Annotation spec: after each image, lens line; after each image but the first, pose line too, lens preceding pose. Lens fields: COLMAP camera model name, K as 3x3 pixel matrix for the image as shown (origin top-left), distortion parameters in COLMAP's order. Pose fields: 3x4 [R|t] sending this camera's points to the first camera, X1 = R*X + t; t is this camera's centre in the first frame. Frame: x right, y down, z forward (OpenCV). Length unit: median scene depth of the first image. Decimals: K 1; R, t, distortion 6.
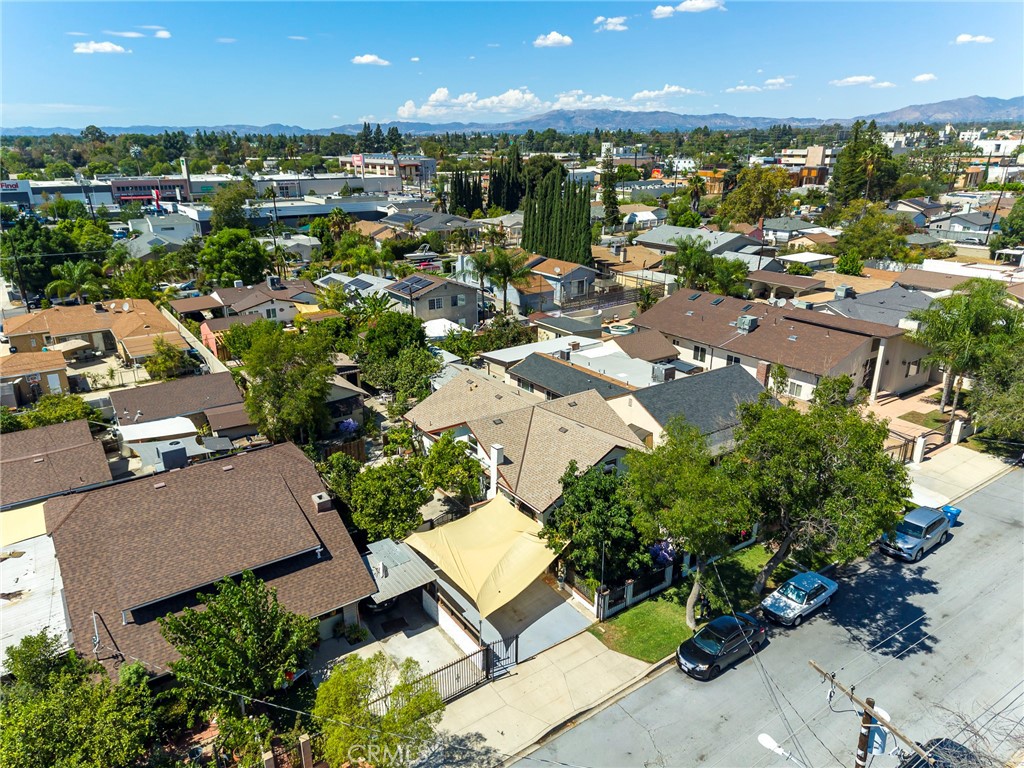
lens RADIAL K [[689.6, 0, 512.0], [0, 689.6, 384.0], [0, 0, 1]] dist [0.069684, -0.043665]
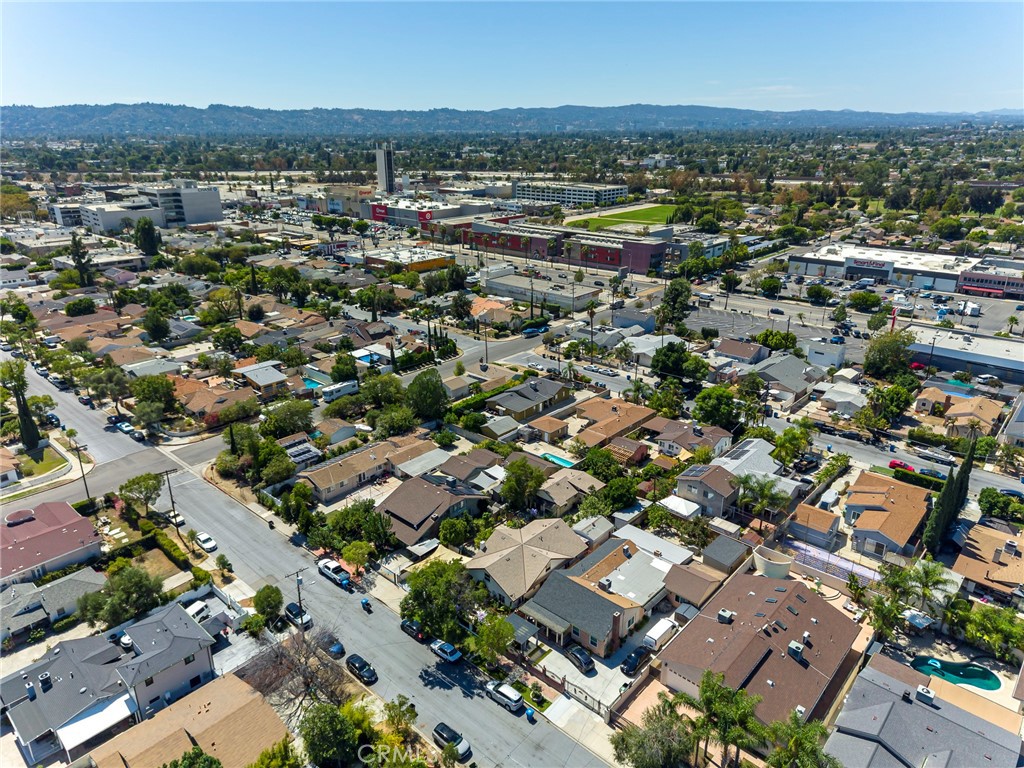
lens RADIAL K [[689.6, 0, 512.0], [0, 689.6, 384.0], [0, 0, 1]] dist [0.069684, -0.043665]
pose [[0.221370, 0.350747, -0.909929, 1.023099], [-0.325584, 0.906122, 0.270071, -0.560151], [0.919234, 0.236473, 0.314786, 0.087512]]
